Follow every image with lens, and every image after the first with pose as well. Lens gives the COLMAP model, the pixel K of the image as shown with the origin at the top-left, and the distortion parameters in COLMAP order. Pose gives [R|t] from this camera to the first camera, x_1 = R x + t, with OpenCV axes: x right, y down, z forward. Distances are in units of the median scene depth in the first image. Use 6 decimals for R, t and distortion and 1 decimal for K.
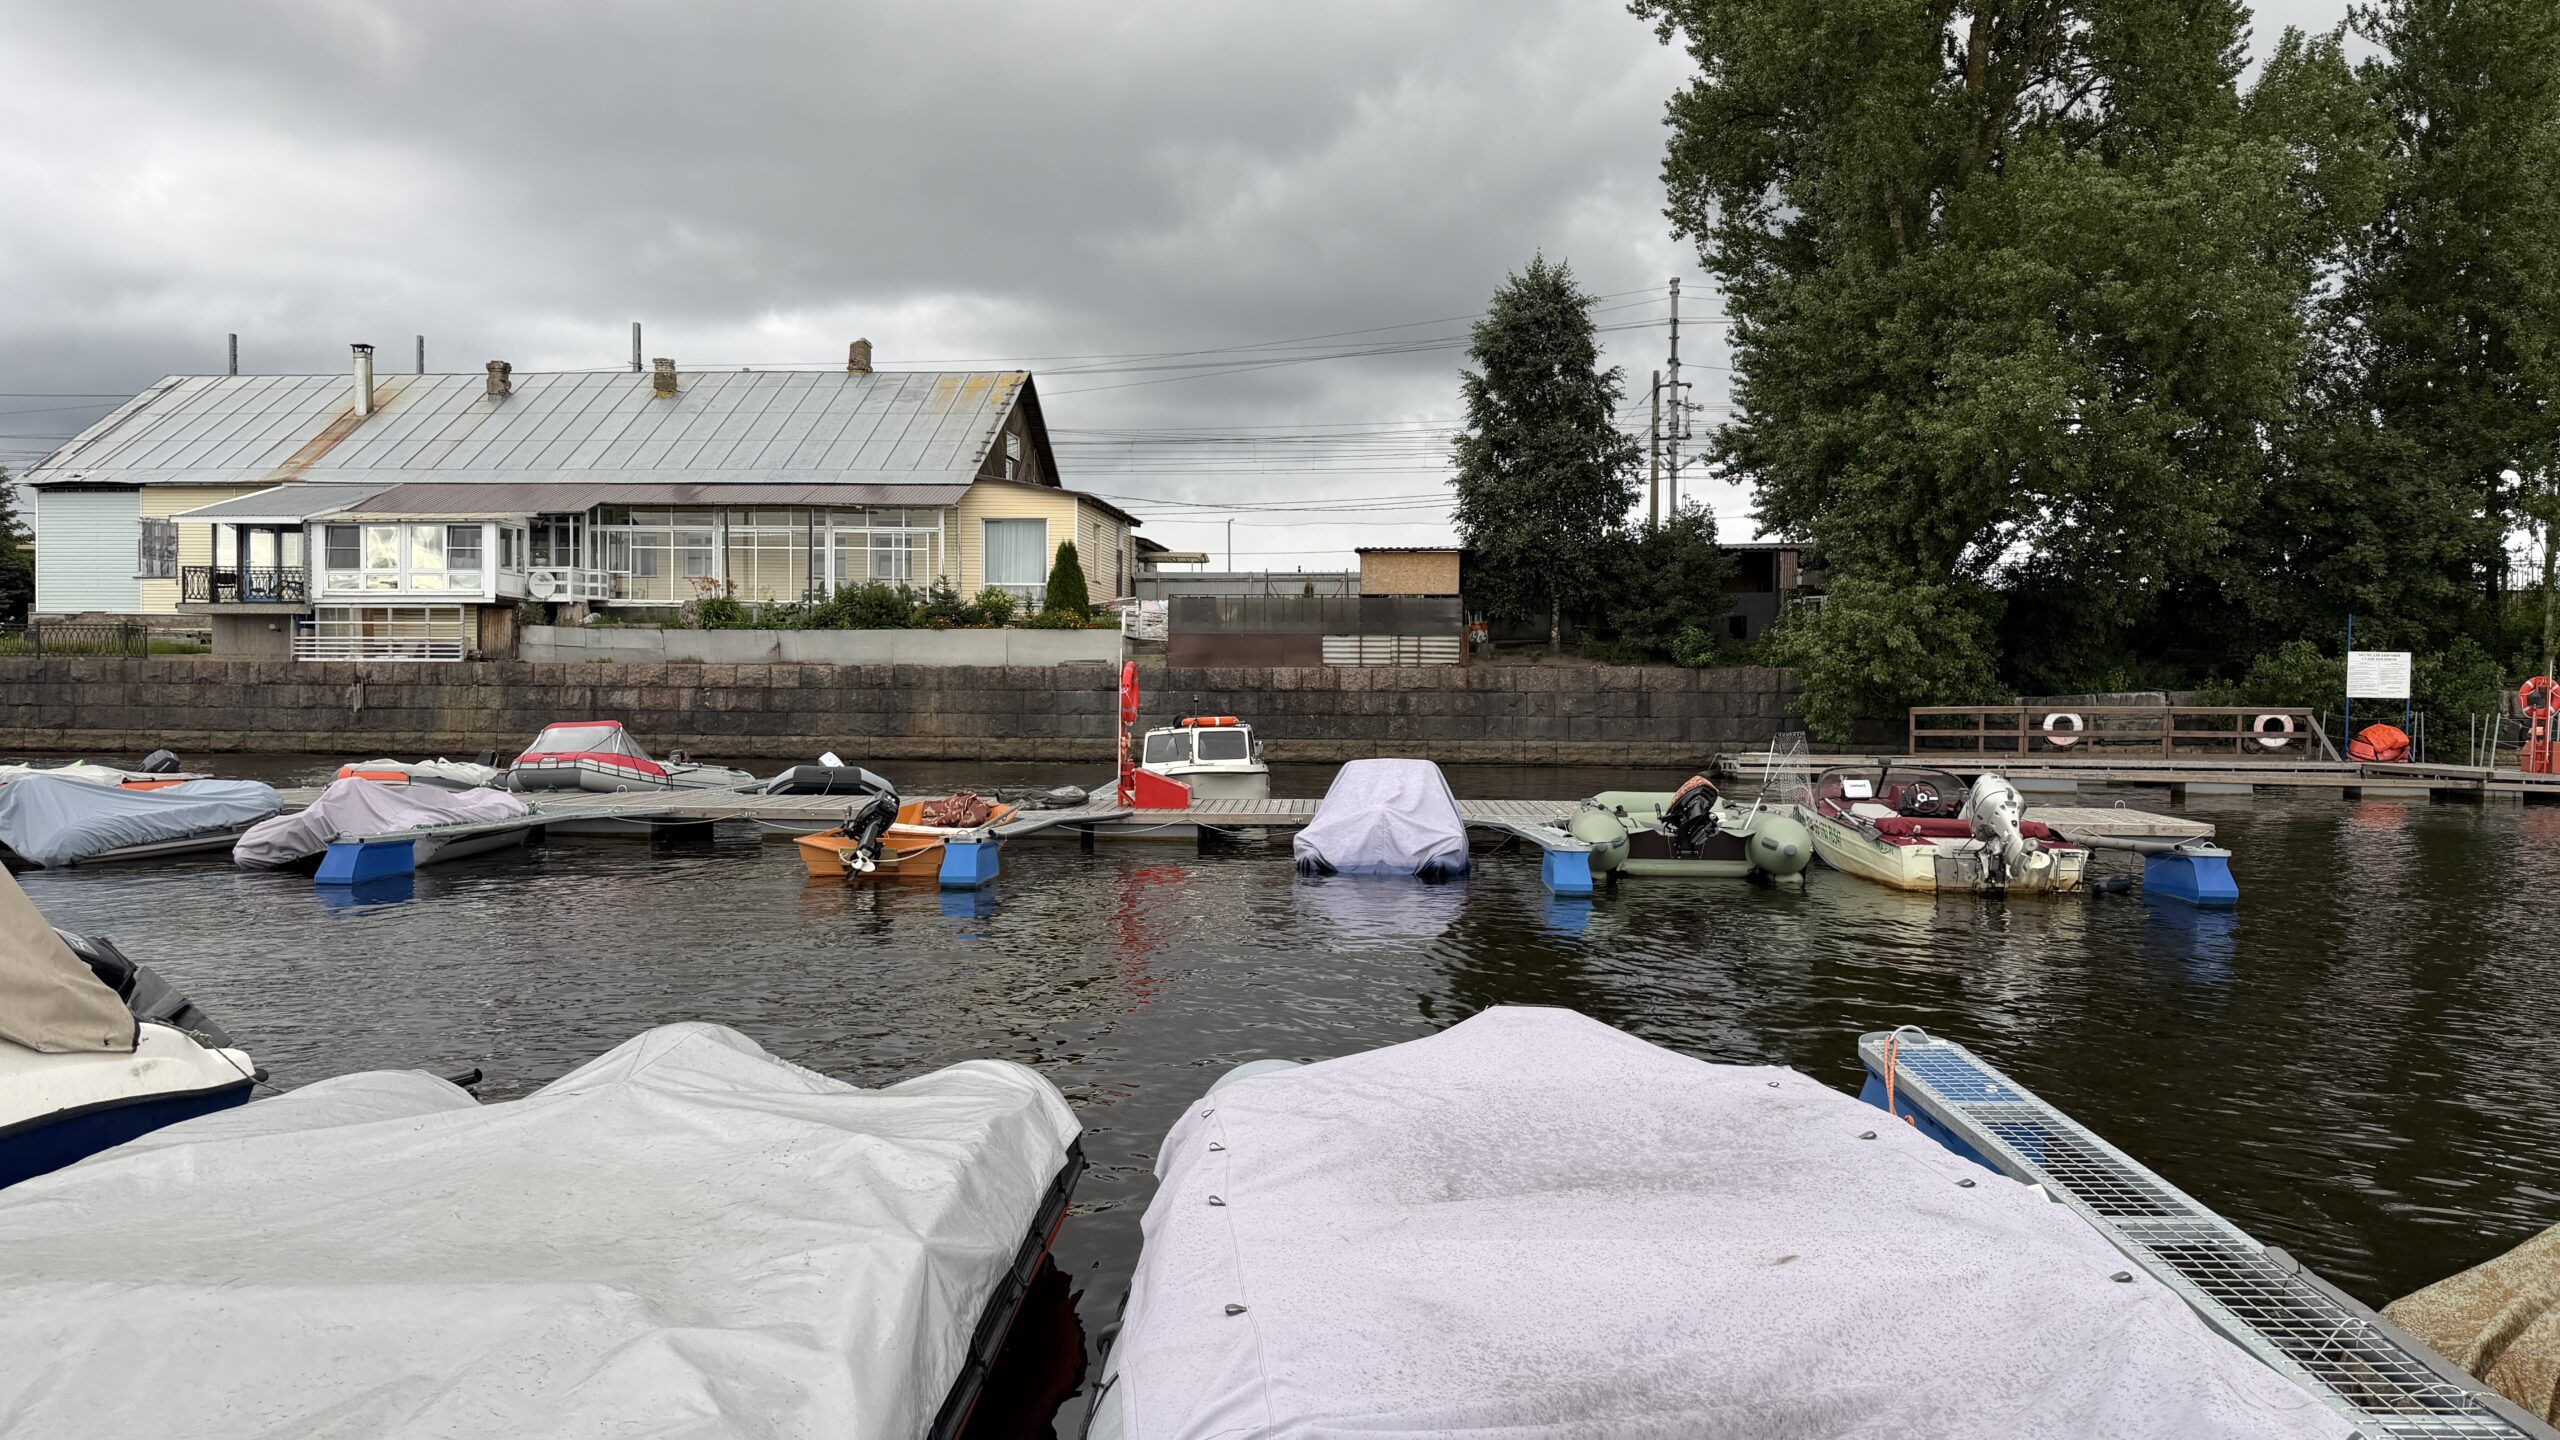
lens RADIAL K [[1752.0, 0, 1279.2], [0, 1752.0, 725.5], [0, 0, 1]] dist [0.043996, -0.076816]
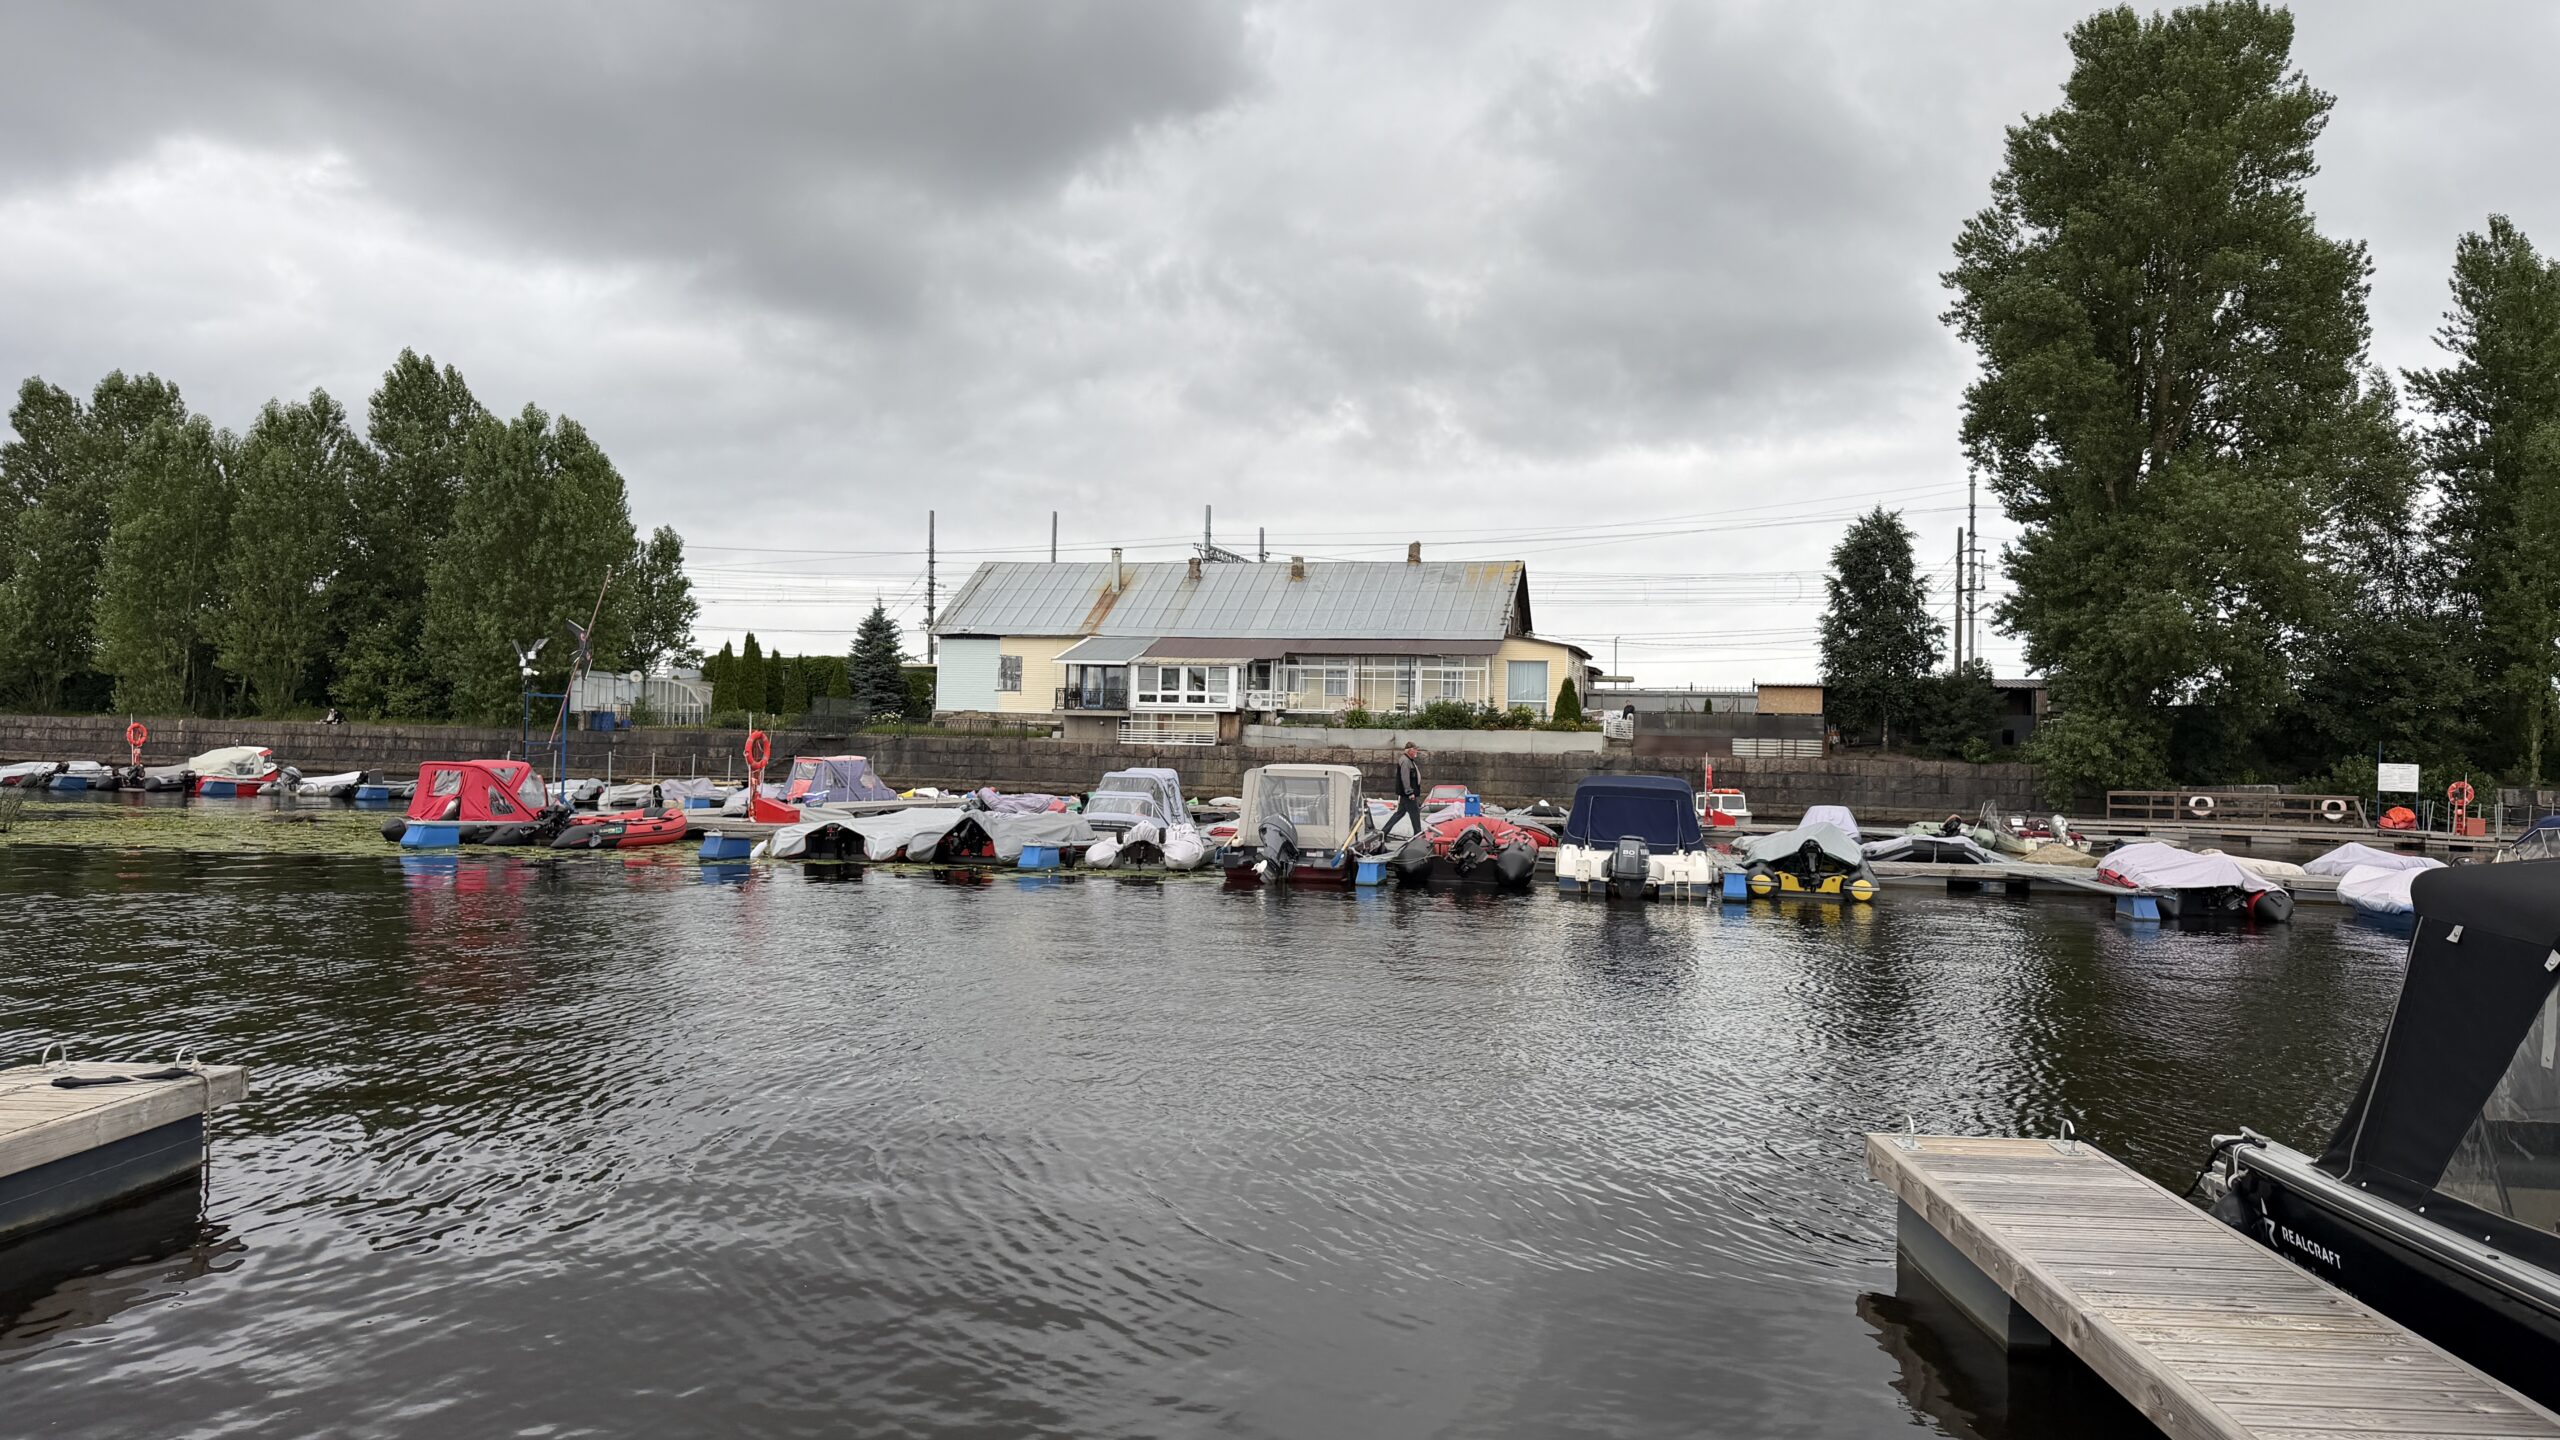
lens RADIAL K [[1752.0, 0, 1267.8], [0, 1752.0, 709.1], [0, 0, 1]] dist [0.043996, -0.076816]
pose [[0.985327, 0.014041, -0.170099, -0.122353], [-0.022348, 0.998644, -0.047022, 0.007289], [0.169208, 0.050134, 0.984304, -0.660296]]
